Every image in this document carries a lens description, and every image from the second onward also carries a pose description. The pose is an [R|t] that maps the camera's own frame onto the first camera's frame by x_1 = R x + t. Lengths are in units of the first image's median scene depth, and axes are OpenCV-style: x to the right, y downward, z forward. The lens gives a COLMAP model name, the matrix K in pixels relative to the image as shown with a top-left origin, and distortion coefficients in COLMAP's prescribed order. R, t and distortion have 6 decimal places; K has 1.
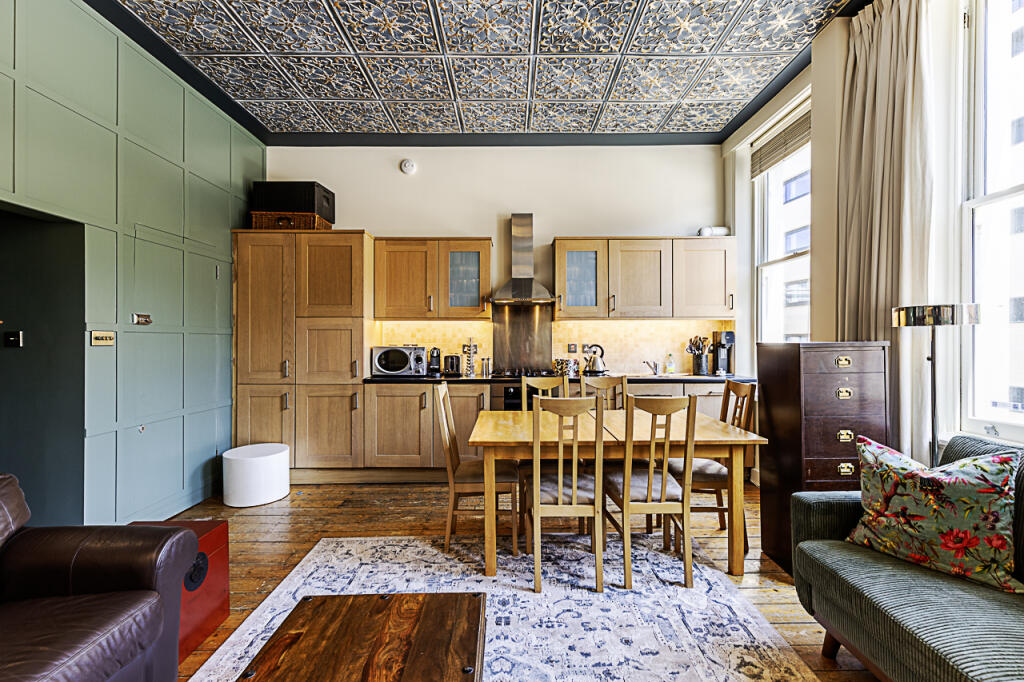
lens RADIAL K [[458.3, 0, 512.0], [0, 458.3, 341.0], [0, 0, 1]] dist [0.013890, -0.010025]
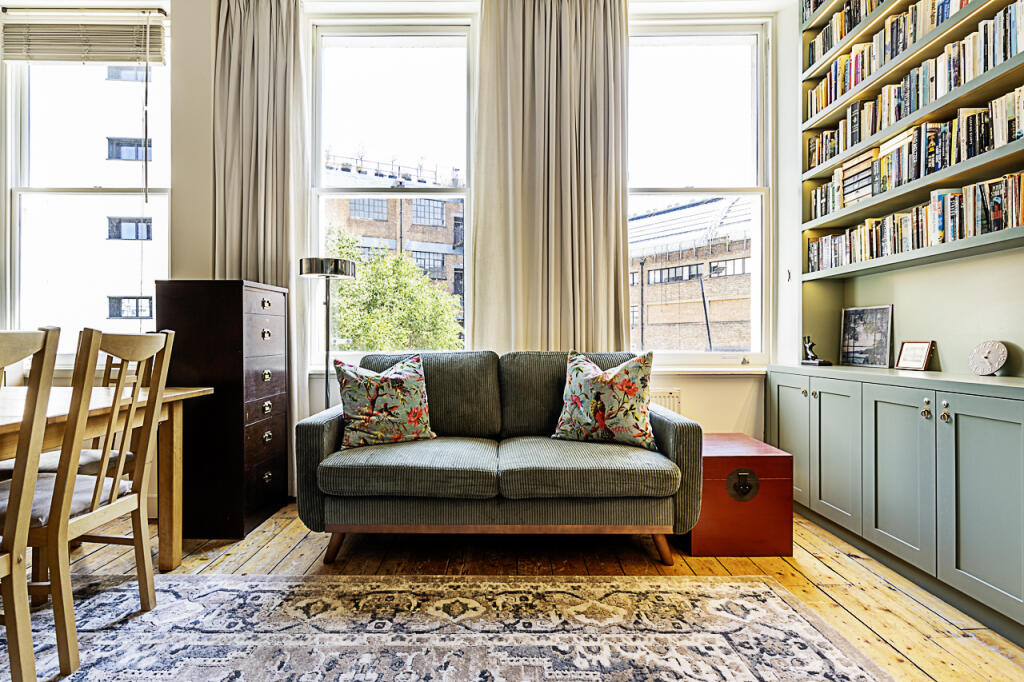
lens RADIAL K [[458.3, 0, 512.0], [0, 458.3, 341.0], [0, 0, 1]] dist [0.013890, -0.010025]
pose [[-0.008241, 0.000857, 0.999966, -0.169224], [-0.000370, 1.000000, -0.000860, 0.069235], [-0.999966, -0.000377, -0.008240, 0.244509]]
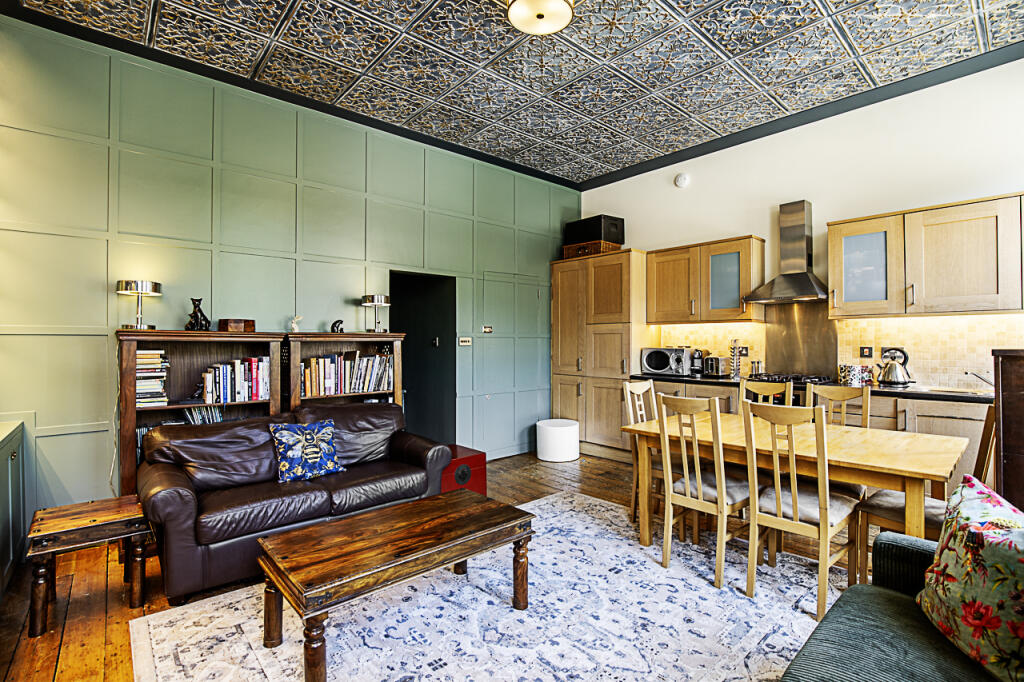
lens RADIAL K [[458.3, 0, 512.0], [0, 458.3, 341.0], [0, 0, 1]] dist [0.013890, -0.010025]
pose [[0.679199, 0.000078, -0.733954, 0.340272], [0.000658, 1.000000, 0.000715, -0.006118], [0.733954, -0.000968, 0.679199, -0.023821]]
